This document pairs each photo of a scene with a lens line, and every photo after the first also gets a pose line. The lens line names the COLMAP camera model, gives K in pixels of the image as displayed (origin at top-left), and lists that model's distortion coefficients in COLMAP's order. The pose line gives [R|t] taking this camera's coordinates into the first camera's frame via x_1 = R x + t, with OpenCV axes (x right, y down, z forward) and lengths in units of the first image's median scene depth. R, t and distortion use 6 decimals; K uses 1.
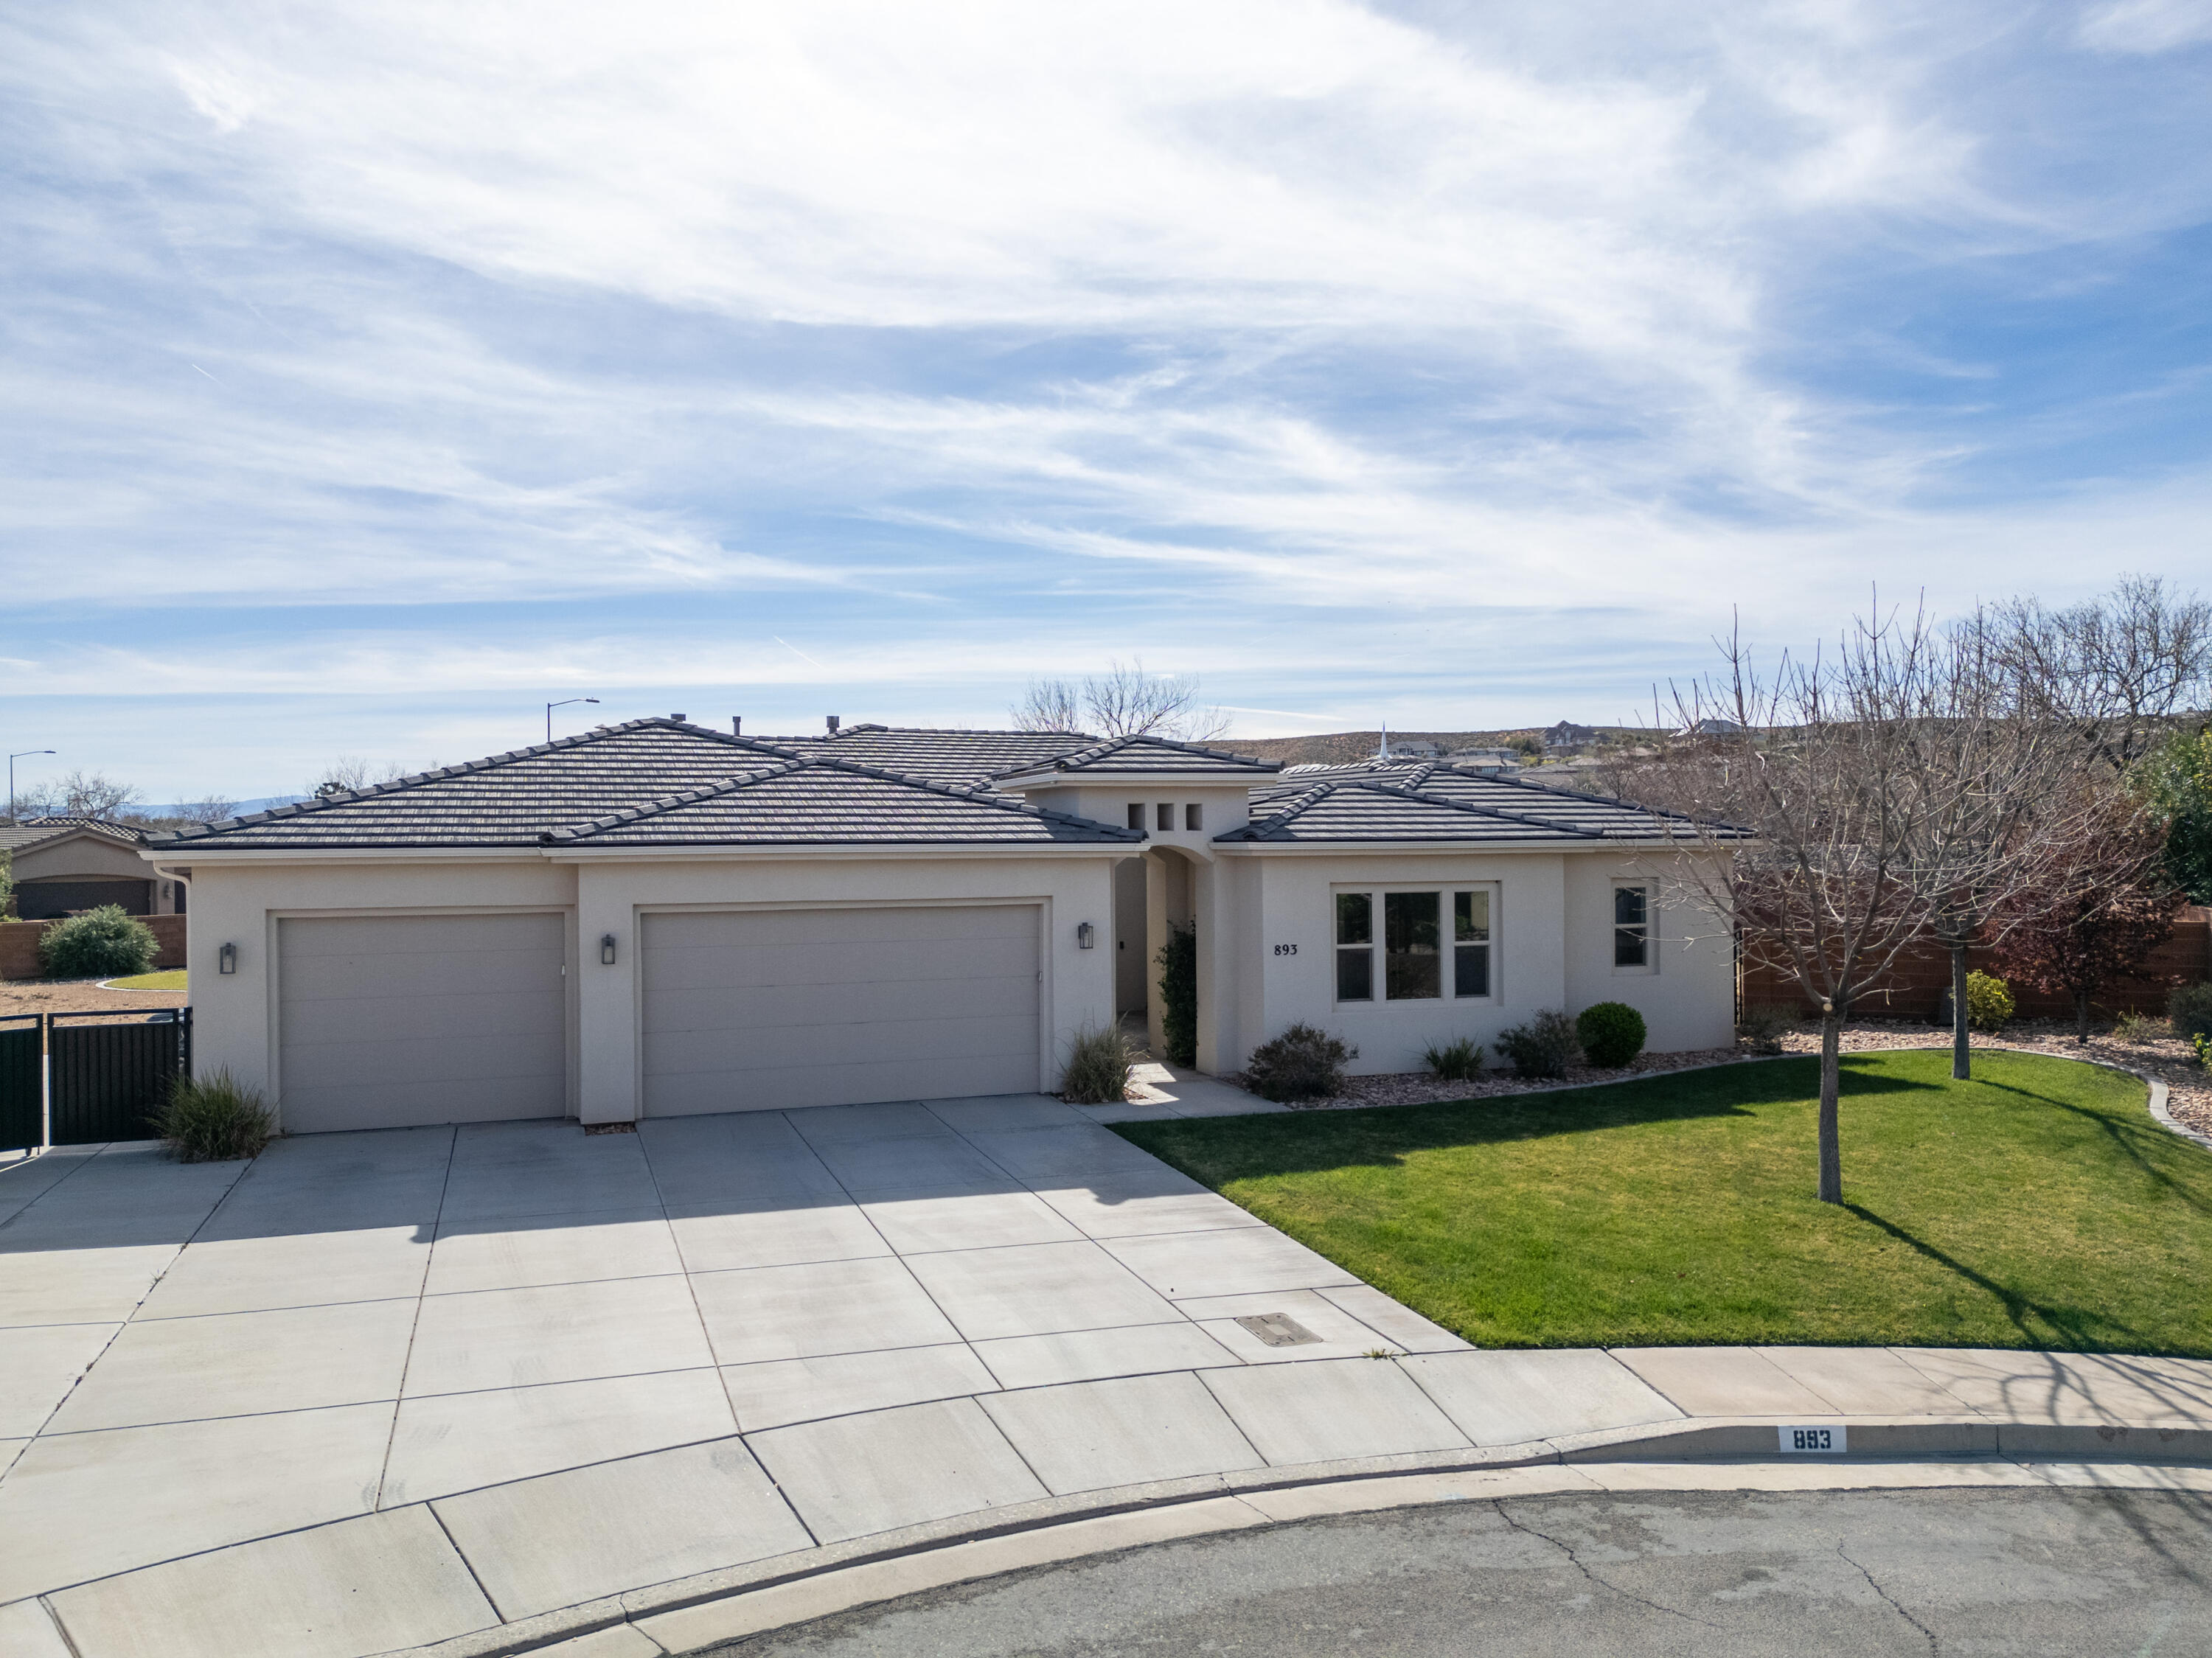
lens RADIAL K [[1584.1, 0, 1079.5], [0, 1584.1, 830.2], [0, 0, 1]] dist [0.079529, -0.084266]
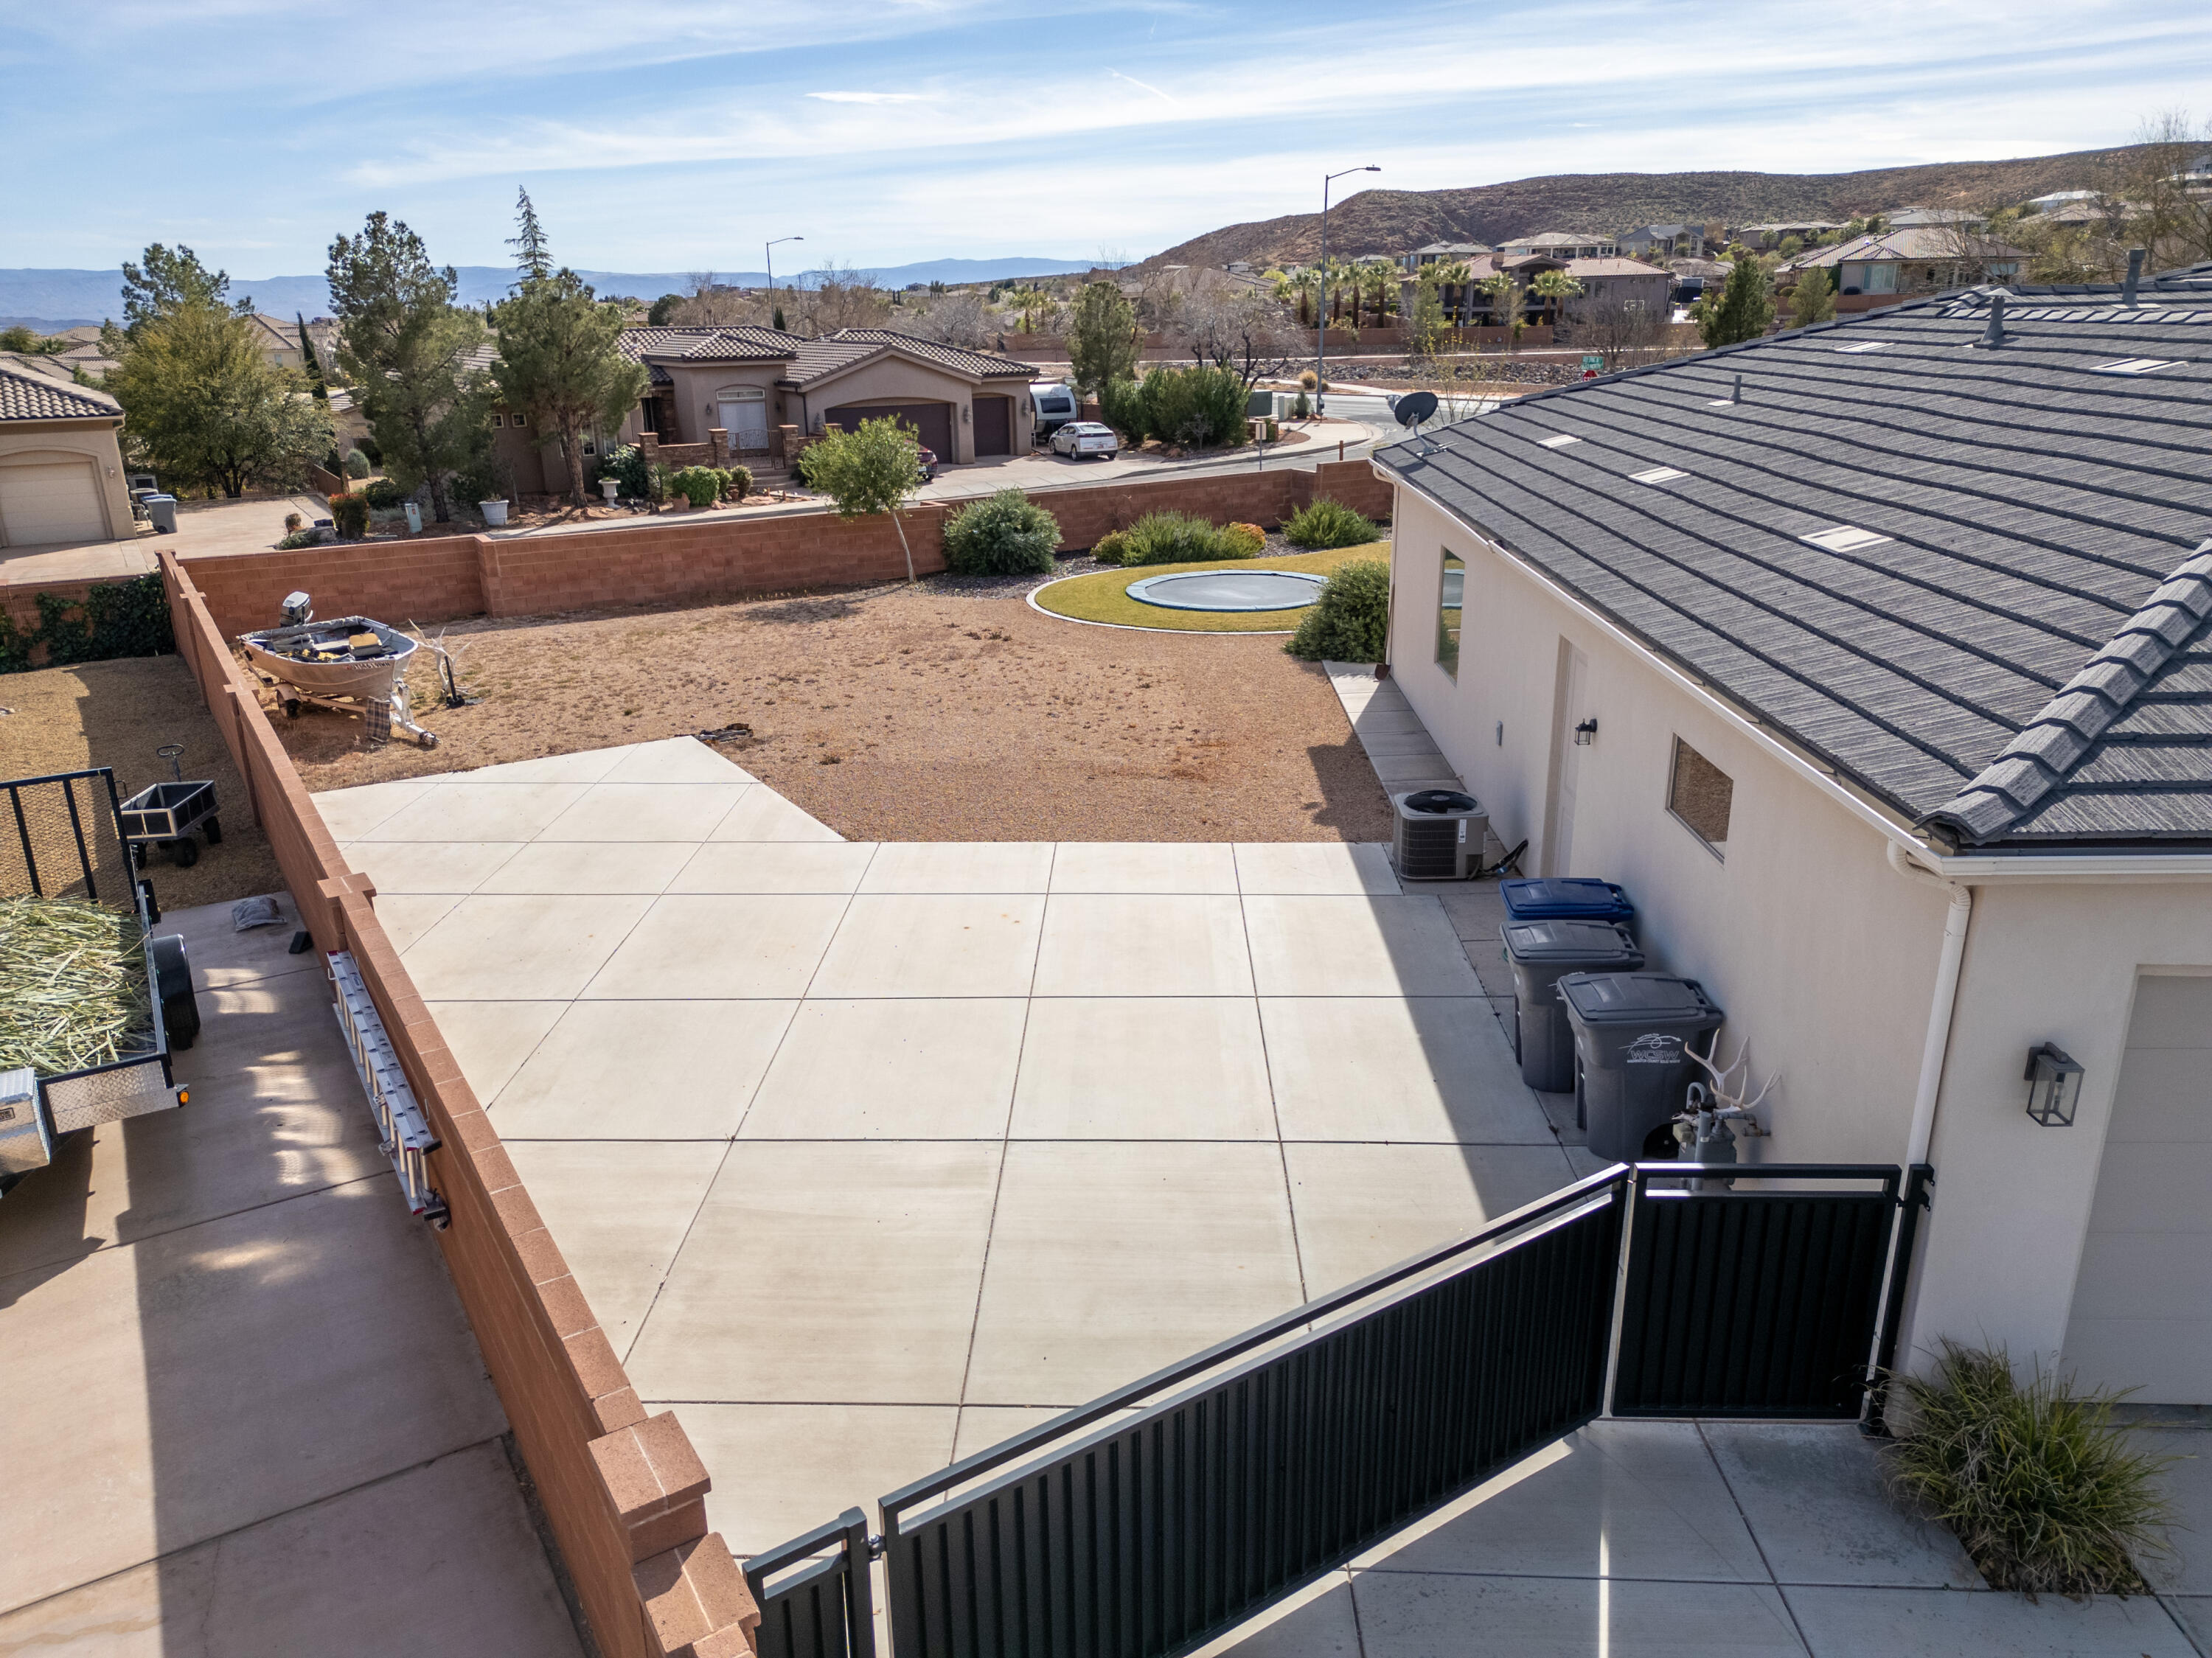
lens RADIAL K [[1549.2, 0, 1106.0], [0, 1549.2, 829.0], [0, 0, 1]] dist [0.077357, -0.076406]
pose [[0.936125, 0.104313, -0.335842, -0.628698], [0.011544, 0.945365, 0.325809, -0.116112], [0.351479, -0.308875, 0.883775, 0.584264]]
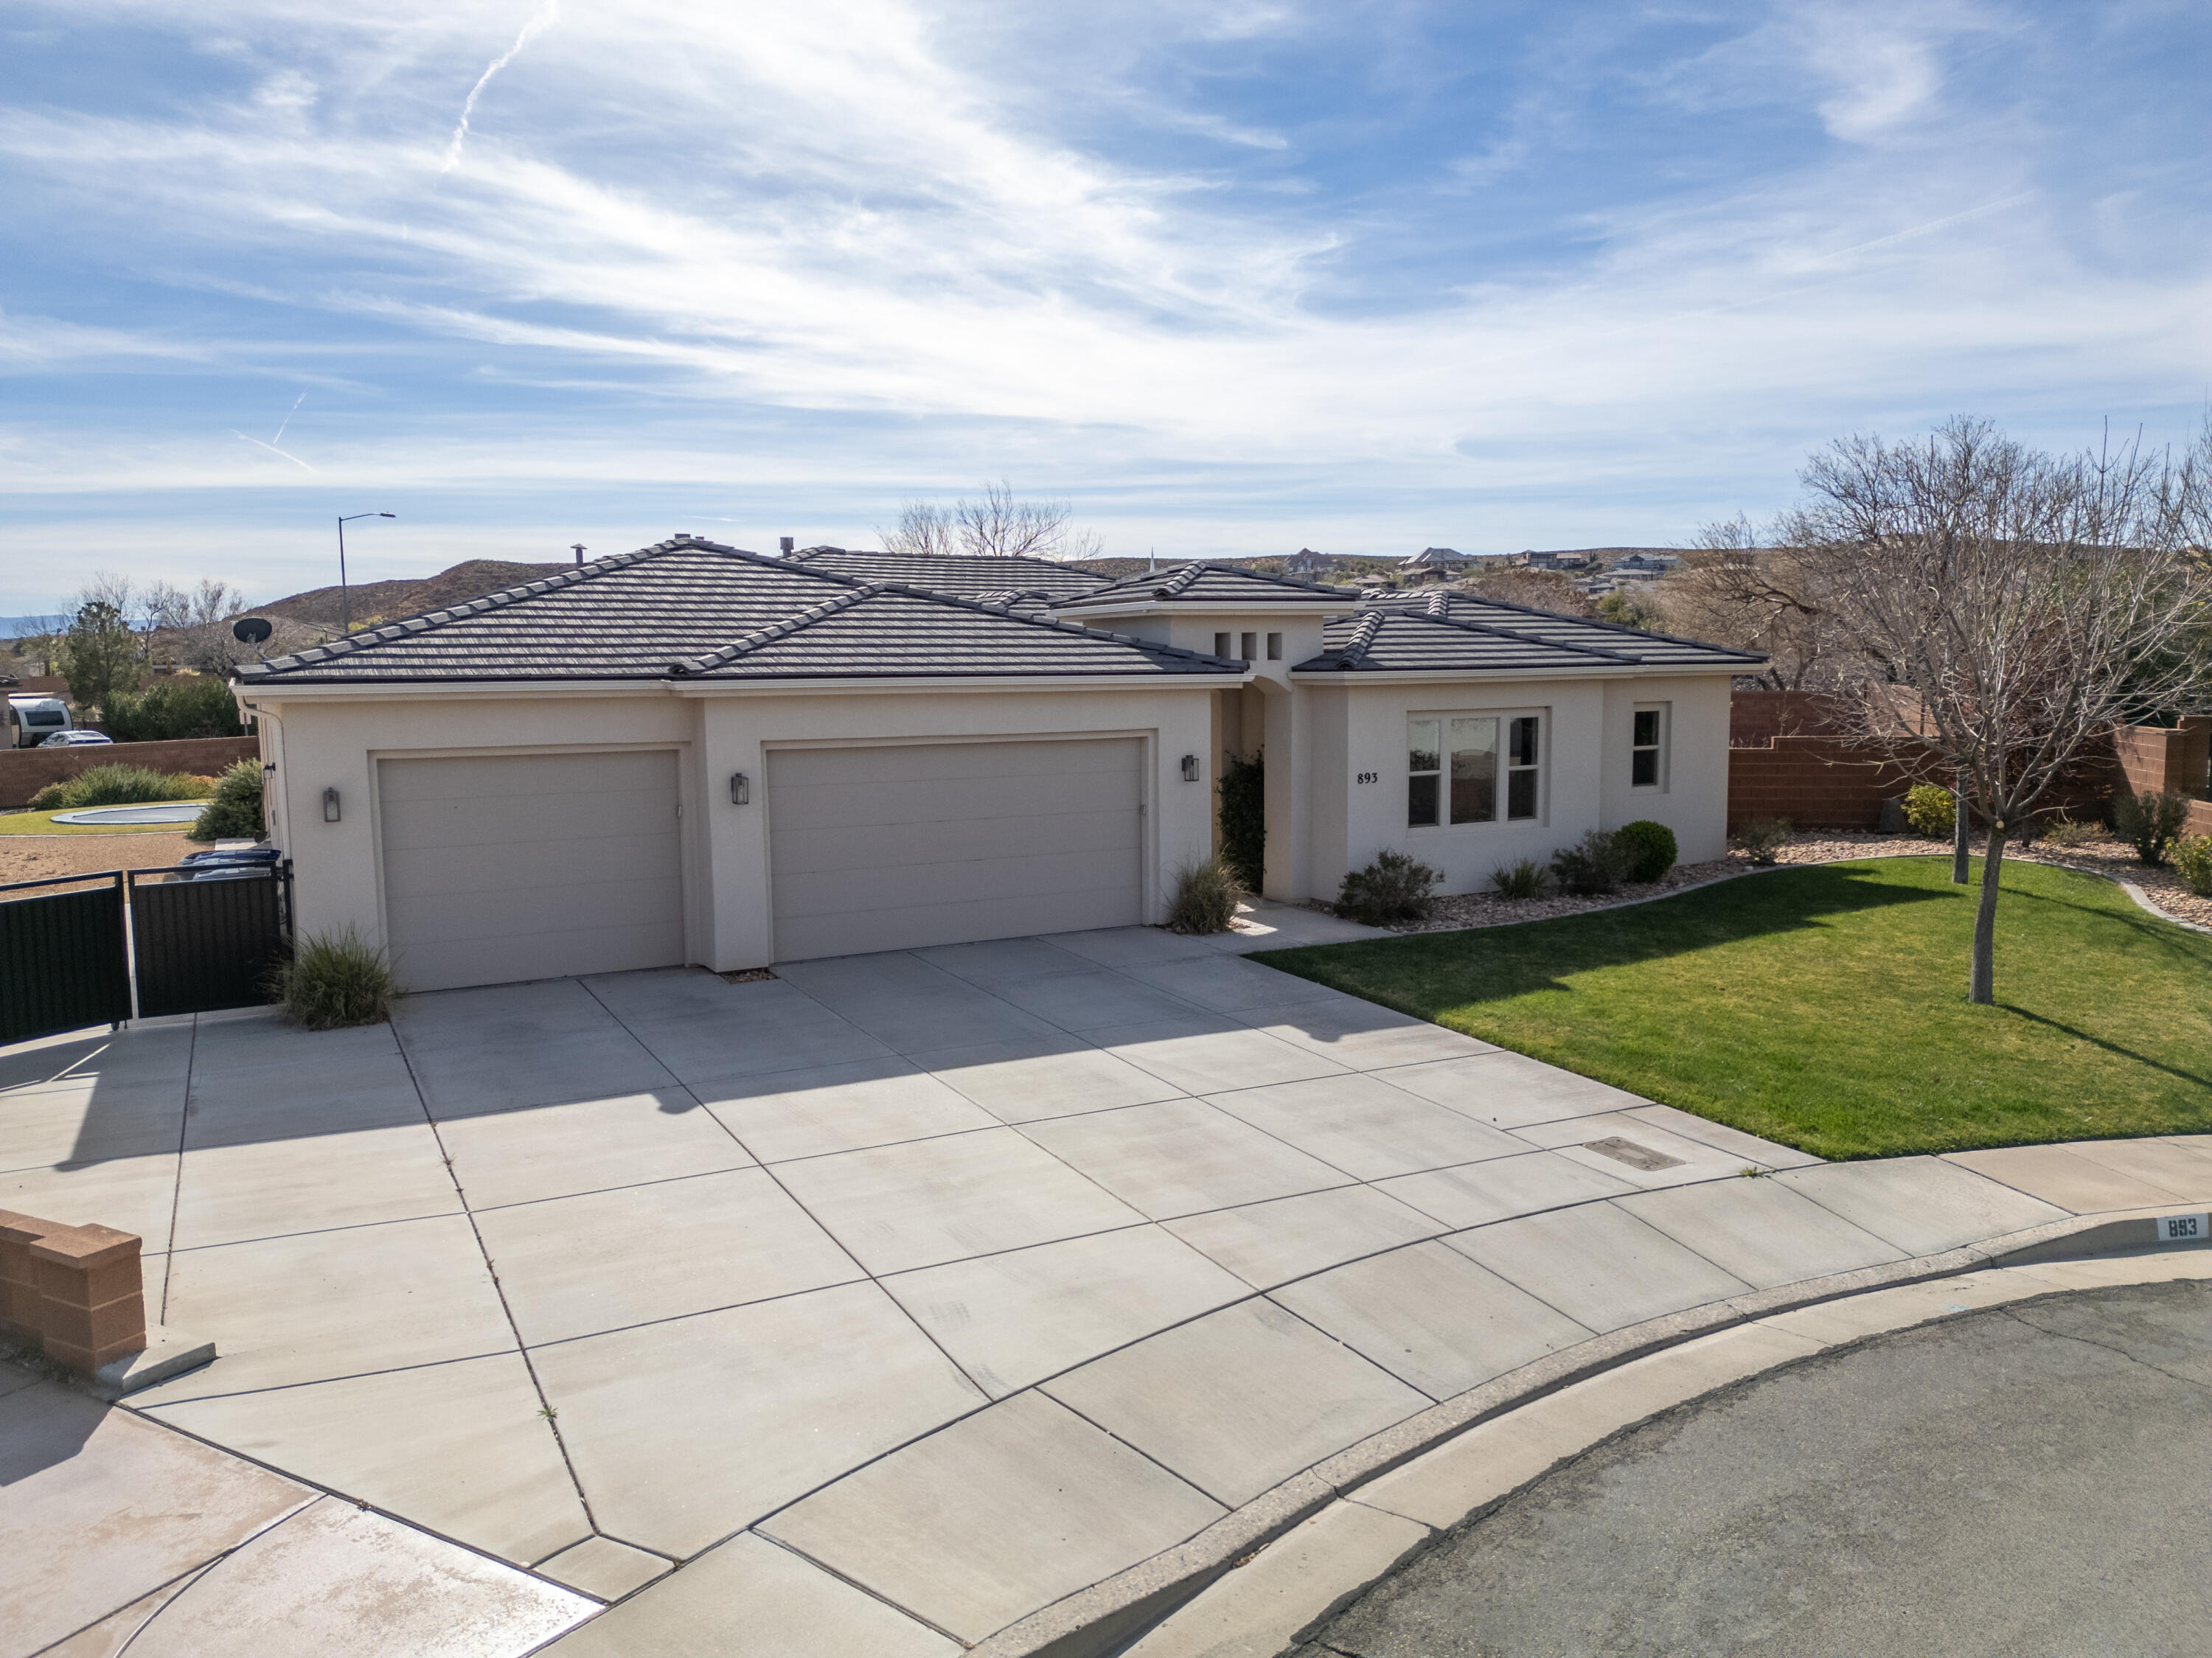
lens RADIAL K [[1549.2, 0, 1106.0], [0, 1549.2, 829.0], [0, 0, 1]] dist [0.077357, -0.076406]
pose [[0.986101, -0.021050, 0.164806, -0.247851], [0.002513, 0.993718, 0.111884, -0.004274], [-0.166126, -0.109915, 0.979960, 0.066003]]
